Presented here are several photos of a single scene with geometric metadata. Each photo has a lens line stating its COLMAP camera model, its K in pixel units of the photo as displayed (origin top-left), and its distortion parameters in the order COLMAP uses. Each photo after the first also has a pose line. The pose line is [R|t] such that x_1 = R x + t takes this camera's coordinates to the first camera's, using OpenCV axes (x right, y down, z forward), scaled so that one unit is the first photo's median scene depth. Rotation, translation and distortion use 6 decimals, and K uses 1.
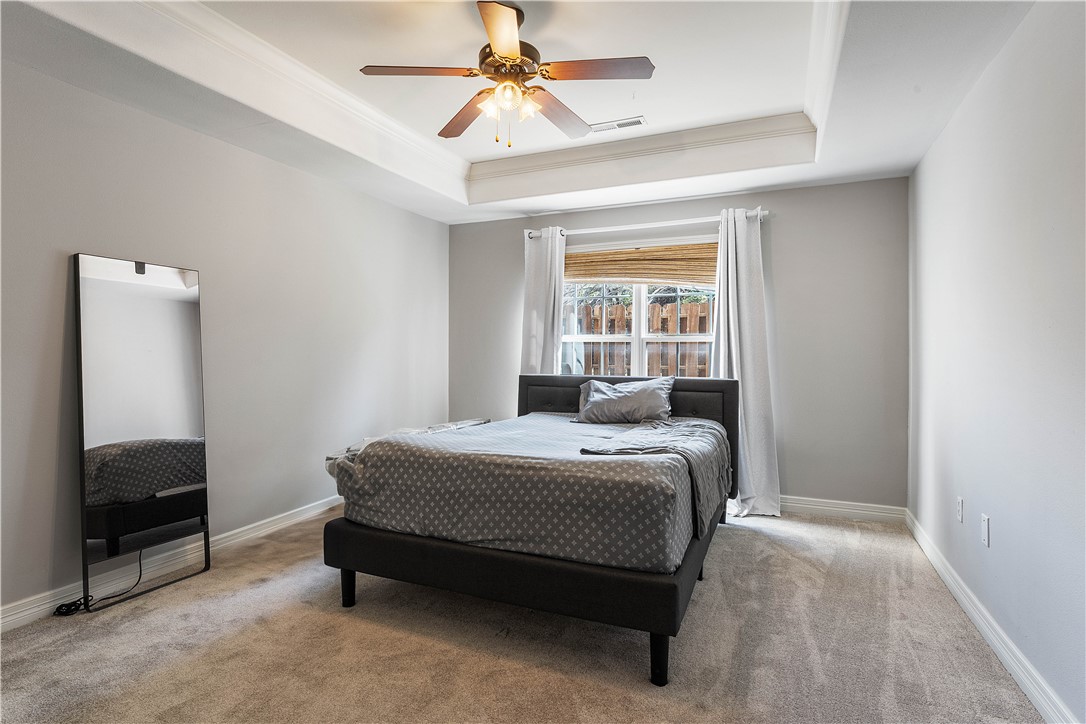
lens RADIAL K [[536.0, 0, 547.4], [0, 536.0, 365.9], [0, 0, 1]] dist [-0.000581, -0.000007]
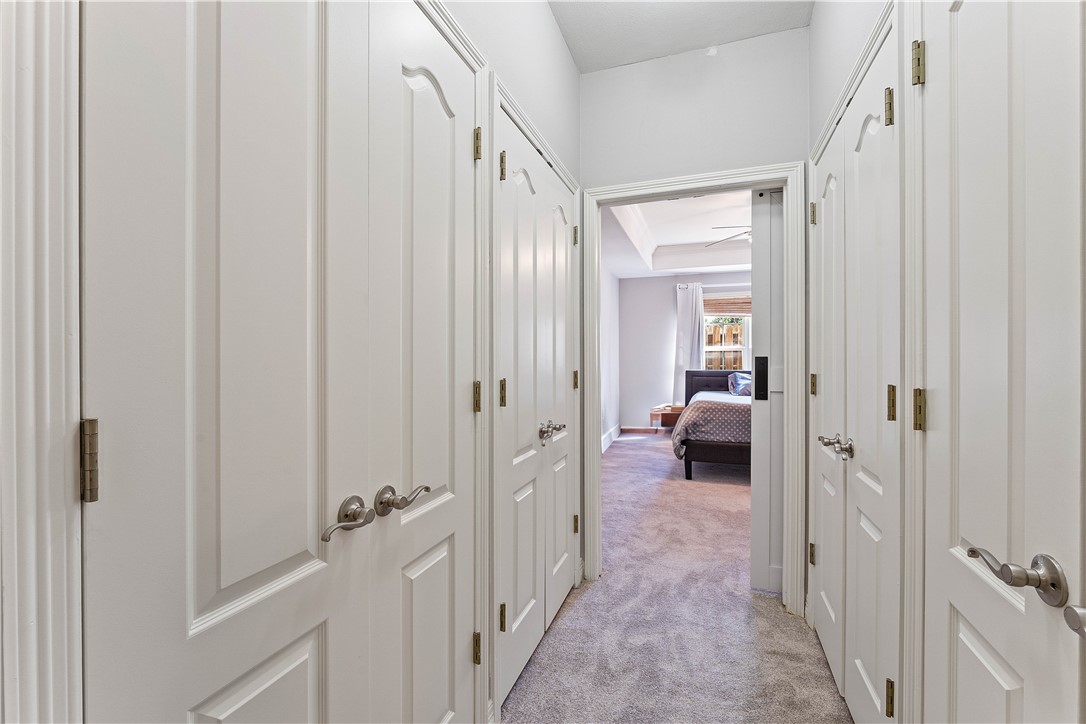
lens RADIAL K [[462.6, 0, 544.9], [0, 462.6, 359.6], [0, 0, 1]] dist [-0.002892, 0.001277]
pose [[0.996828, -0.002925, 0.079534, -1.101002], [0.004059, 0.999892, -0.014102, 0.003782], [-0.079484, 0.014380, 0.996732, -0.778876]]
